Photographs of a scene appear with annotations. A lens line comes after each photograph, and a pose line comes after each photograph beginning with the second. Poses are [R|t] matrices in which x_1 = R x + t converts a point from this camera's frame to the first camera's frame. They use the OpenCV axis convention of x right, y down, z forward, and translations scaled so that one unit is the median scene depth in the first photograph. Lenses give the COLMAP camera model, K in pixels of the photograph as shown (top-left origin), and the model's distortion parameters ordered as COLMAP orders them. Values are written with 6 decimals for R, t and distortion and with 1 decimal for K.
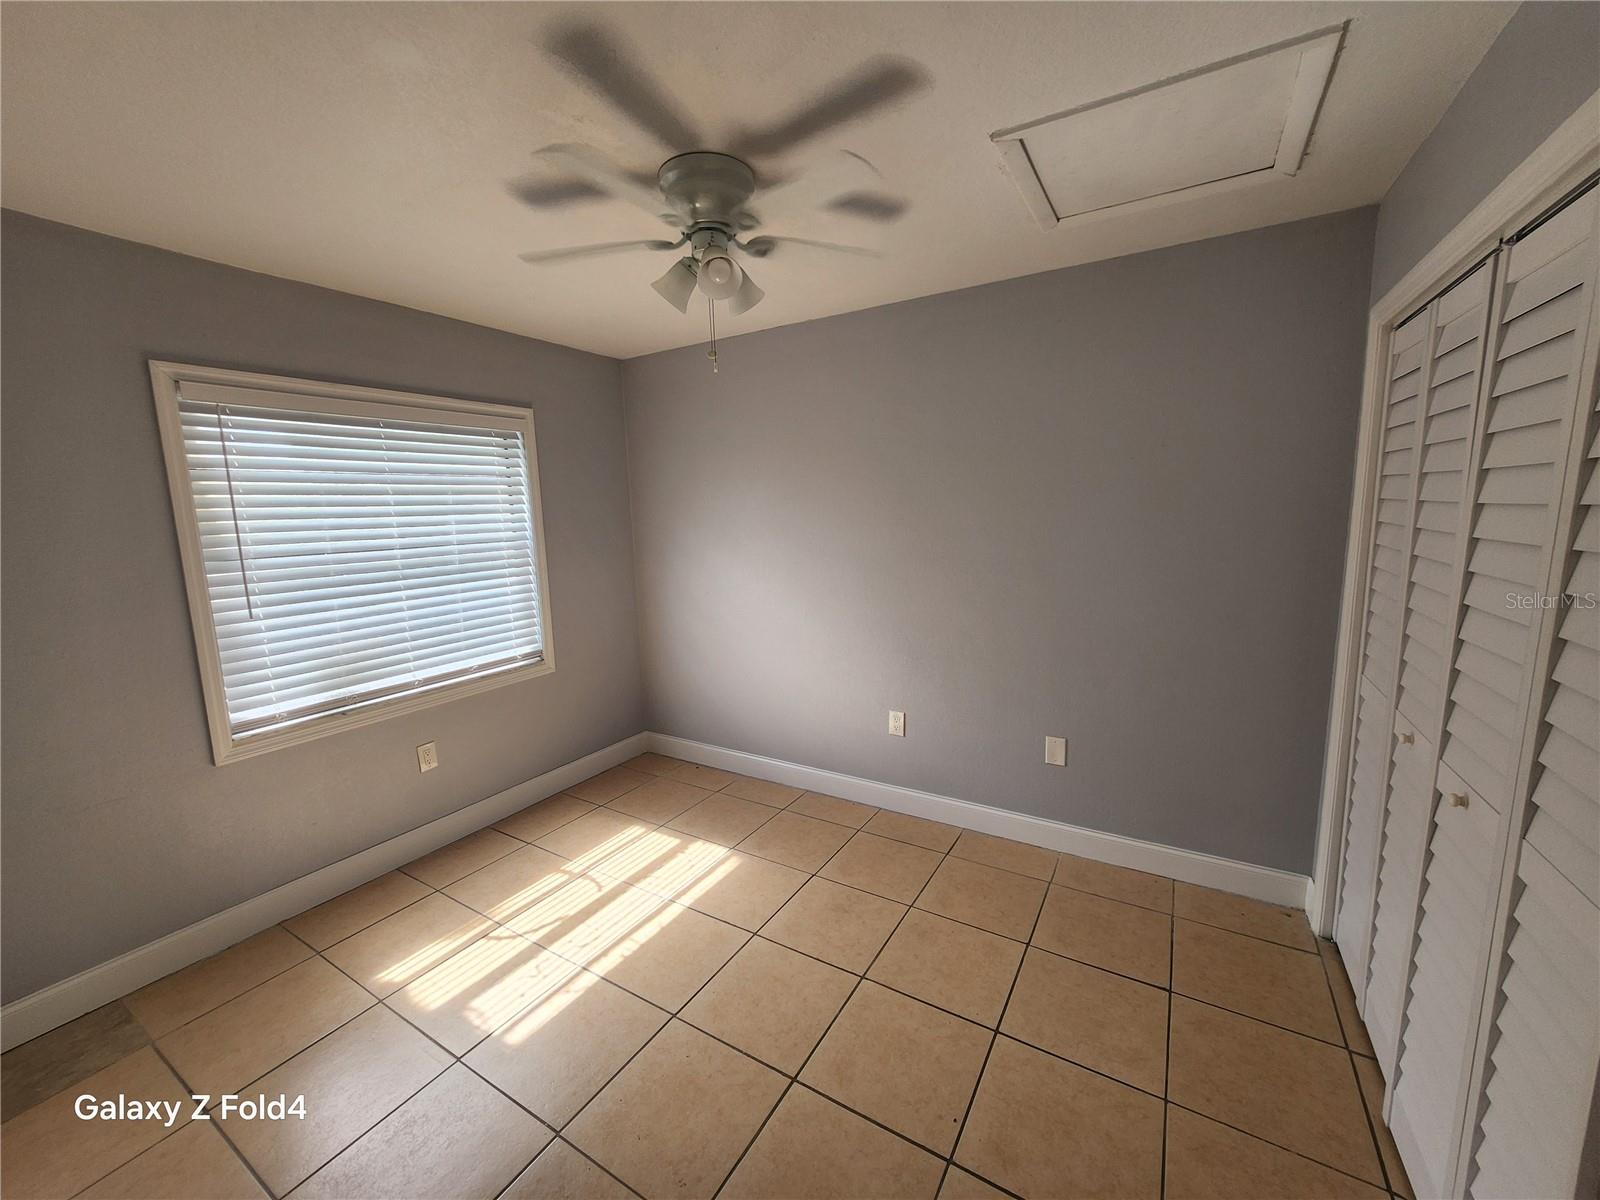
lens RADIAL K [[634.1, 0, 797.9], [0, 634.1, 599.5], [0, 0, 1]] dist [-0.000352, 0.001135]
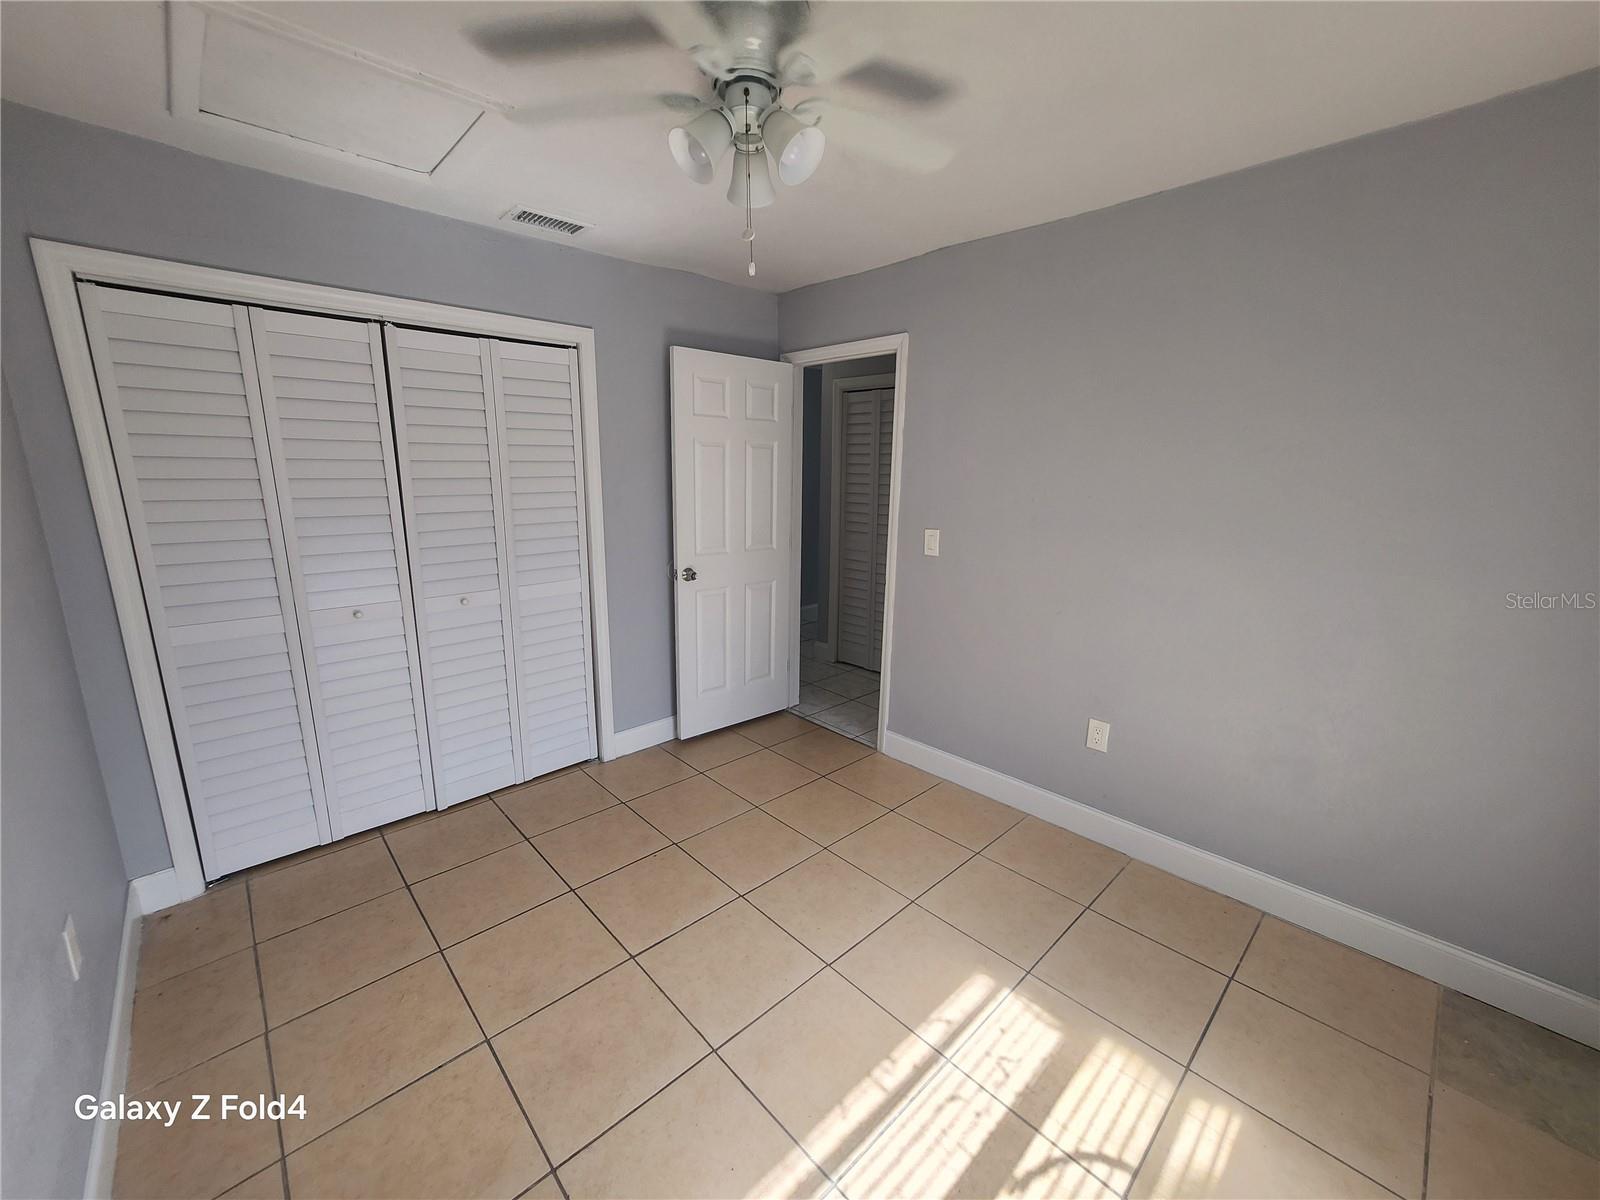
lens RADIAL K [[634.1, 0, 798.3], [0, 634.1, 601.0], [0, 0, 1]] dist [-0.000352, 0.001135]
pose [[-0.963690, -0.038387, 0.264250, -0.351258], [0.056094, 0.938427, 0.340893, -0.203198], [-0.261065, 0.343338, -0.902200, 1.541664]]
